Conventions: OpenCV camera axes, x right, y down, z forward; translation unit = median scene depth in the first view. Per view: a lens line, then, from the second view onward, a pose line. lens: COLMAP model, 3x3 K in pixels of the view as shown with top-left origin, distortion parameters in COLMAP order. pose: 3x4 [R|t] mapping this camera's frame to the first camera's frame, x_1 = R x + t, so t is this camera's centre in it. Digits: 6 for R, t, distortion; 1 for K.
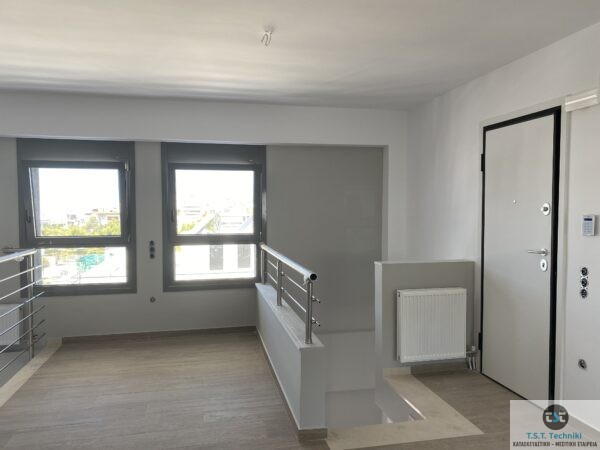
lens RADIAL K [[458.9, 0, 301.8], [0, 458.9, 227.7], [0, 0, 1]] dist [-0.043437, -0.000325]
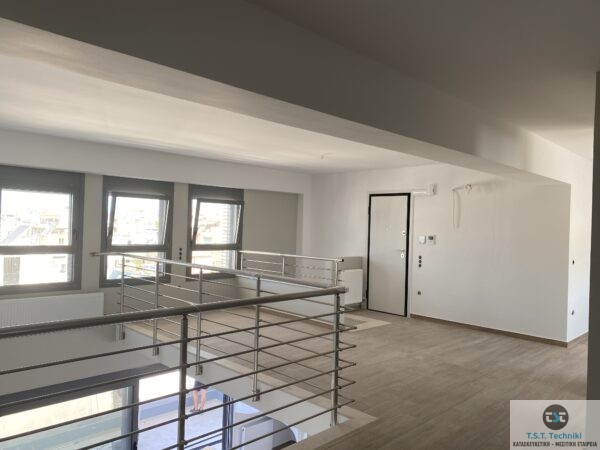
lens RADIAL K [[458.9, 0, 297.5], [0, 458.9, 222.4], [0, 0, 1]] dist [-0.043437, -0.000325]
pose [[0.836038, 0.026819, 0.548016, -0.865029], [-0.007105, 0.999250, -0.038063, -0.000327], [-0.548626, 0.027928, 0.835602, -0.507689]]
